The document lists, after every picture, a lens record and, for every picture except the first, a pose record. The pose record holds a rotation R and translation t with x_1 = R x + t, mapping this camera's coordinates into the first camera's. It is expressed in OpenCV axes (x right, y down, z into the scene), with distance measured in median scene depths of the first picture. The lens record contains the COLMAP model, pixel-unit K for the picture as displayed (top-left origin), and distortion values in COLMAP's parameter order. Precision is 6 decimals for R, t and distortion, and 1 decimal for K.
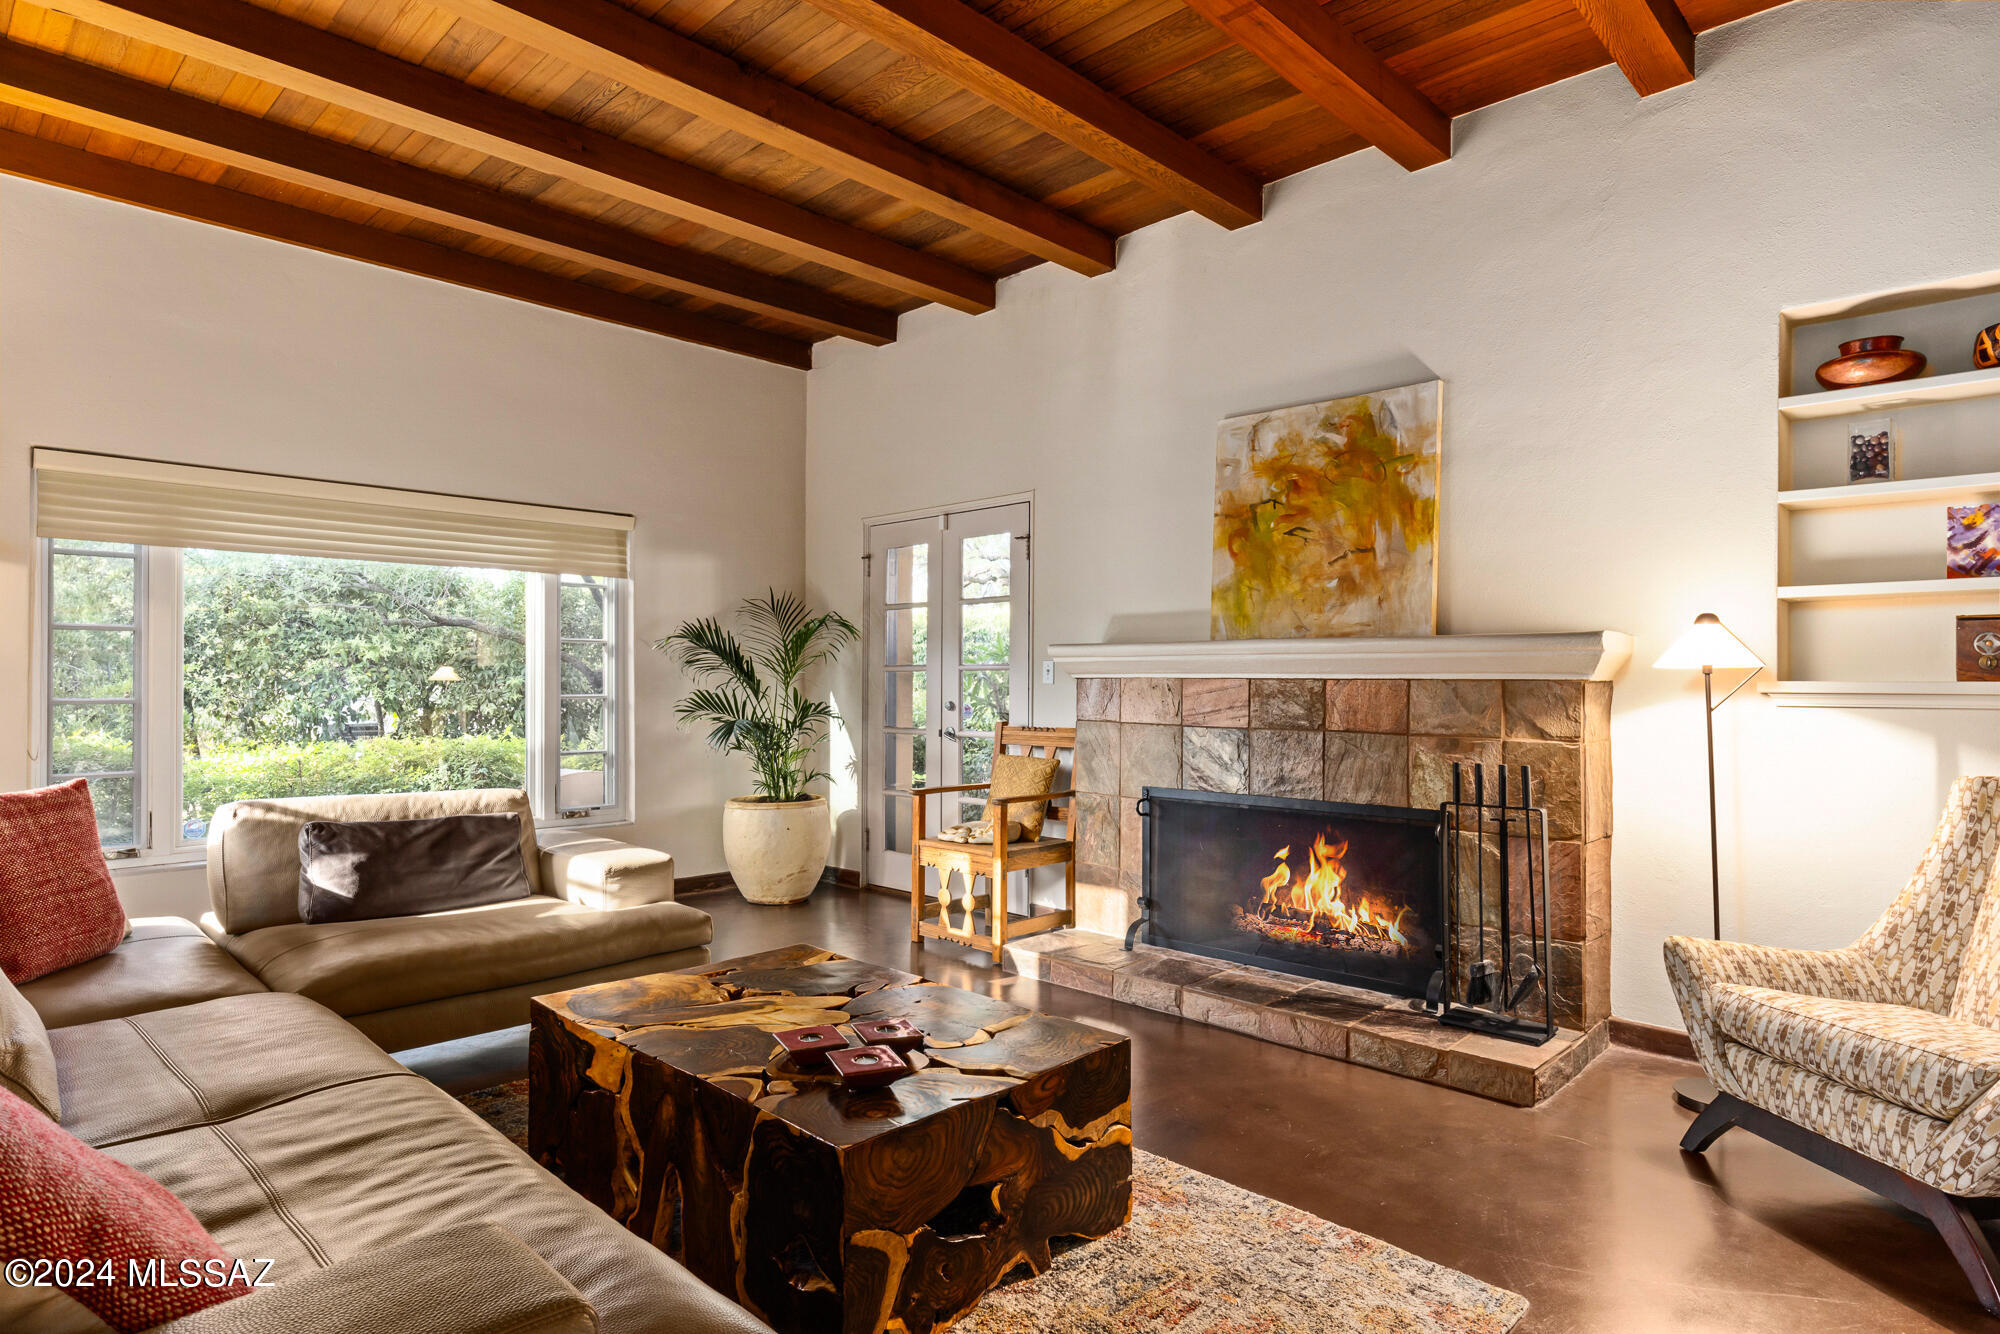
lens RADIAL K [[1098.4, 0, 1004.5], [0, 1098.4, 679.7], [0, 0, 1]] dist [0.005503, 0.000519]
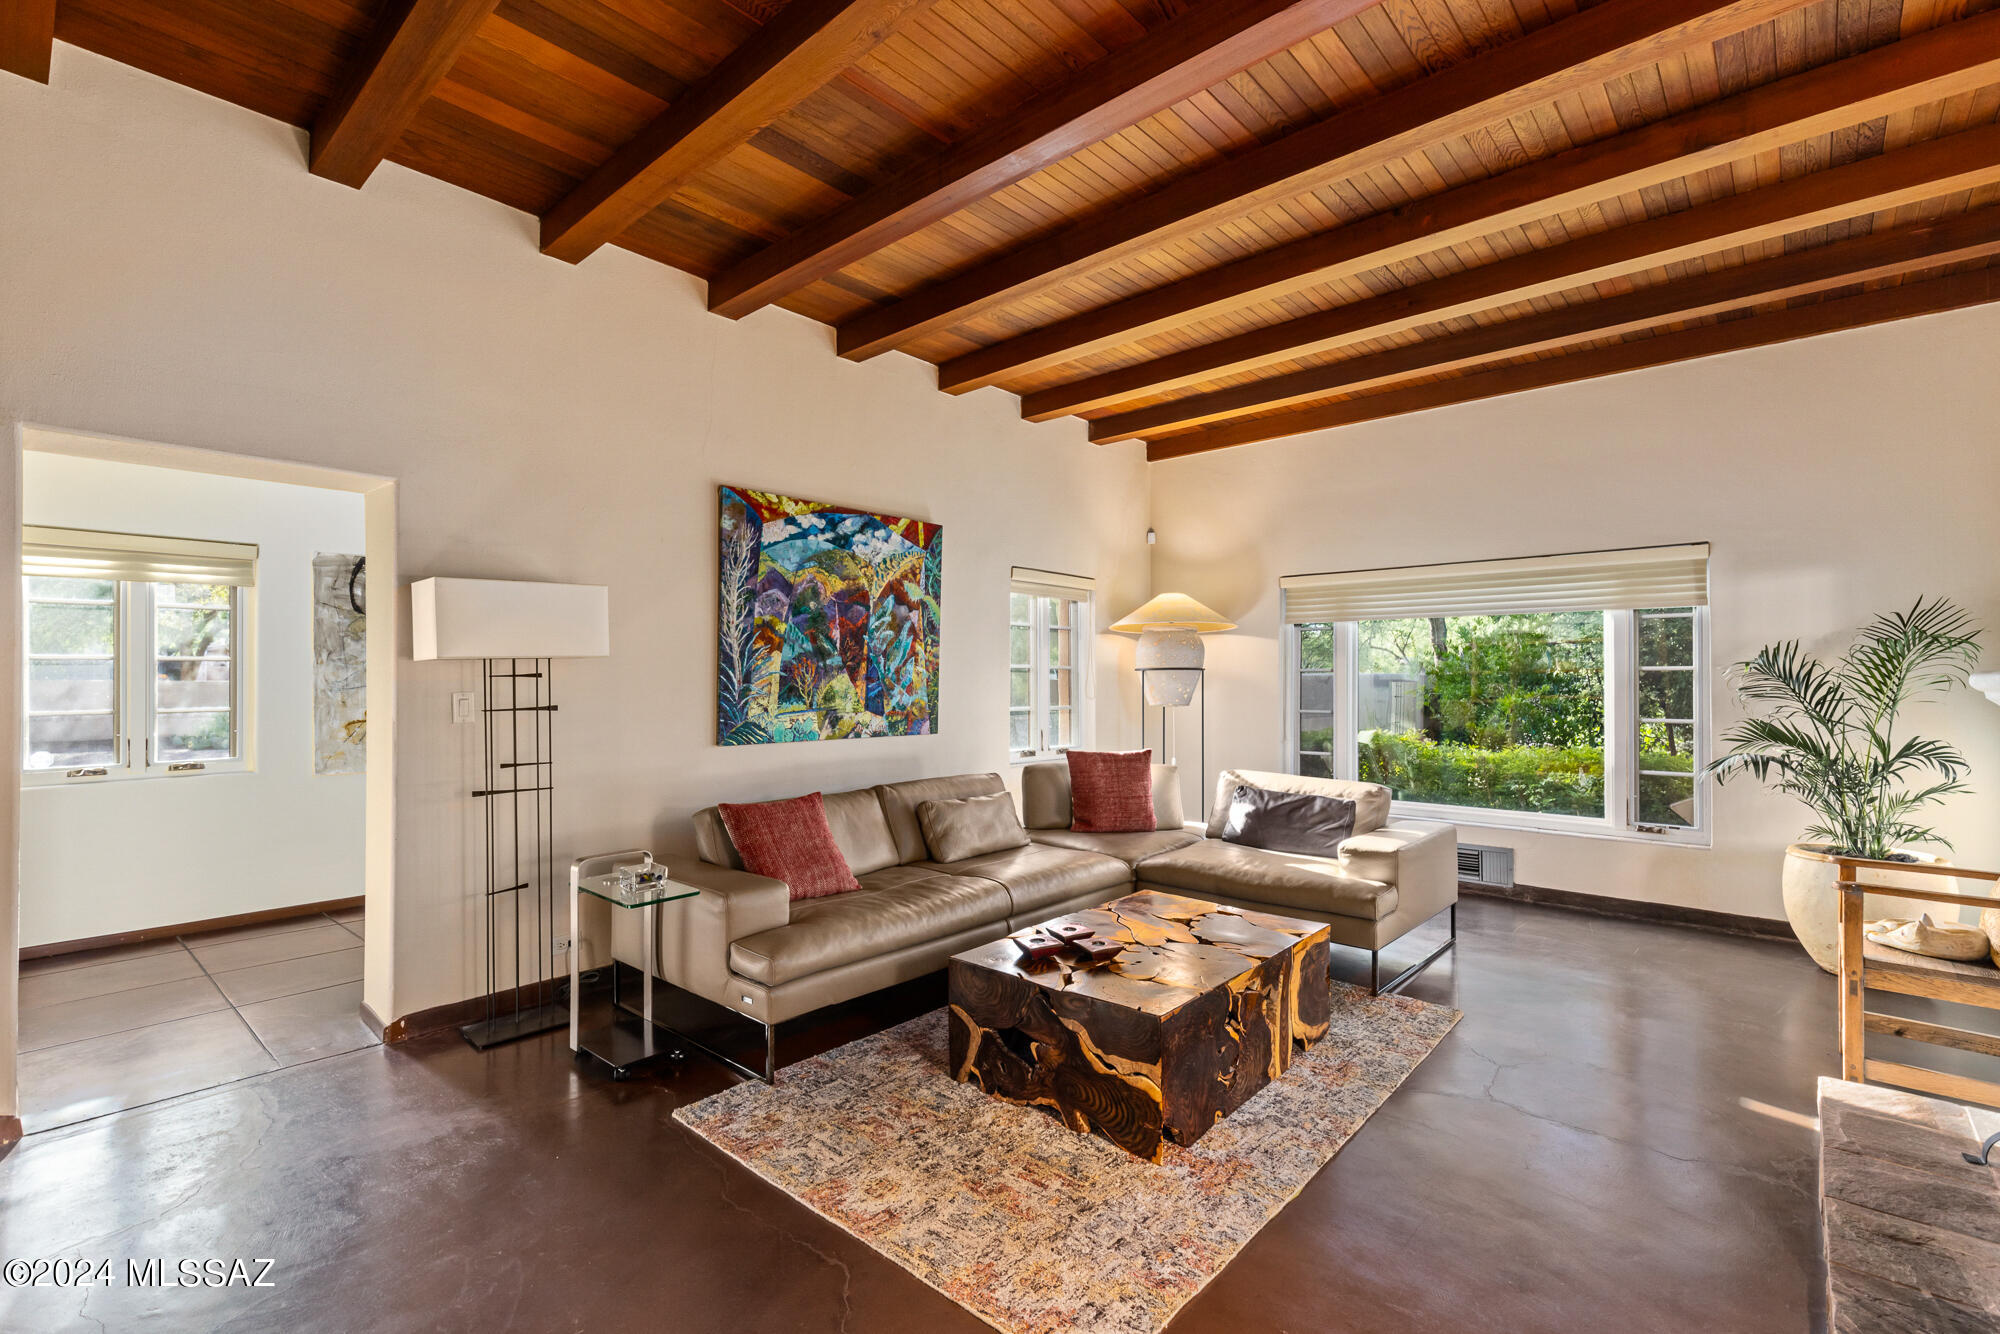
lens RADIAL K [[892.6, 0, 998.7], [0, 892.6, 675.9], [0, 0, 1]] dist [0.001063, 0.000041]
pose [[0.045841, -0.006820, -0.998925, 0.410207], [-0.003247, 0.999970, -0.006977, -0.018132], [0.998943, 0.003563, 0.045818, 0.285581]]
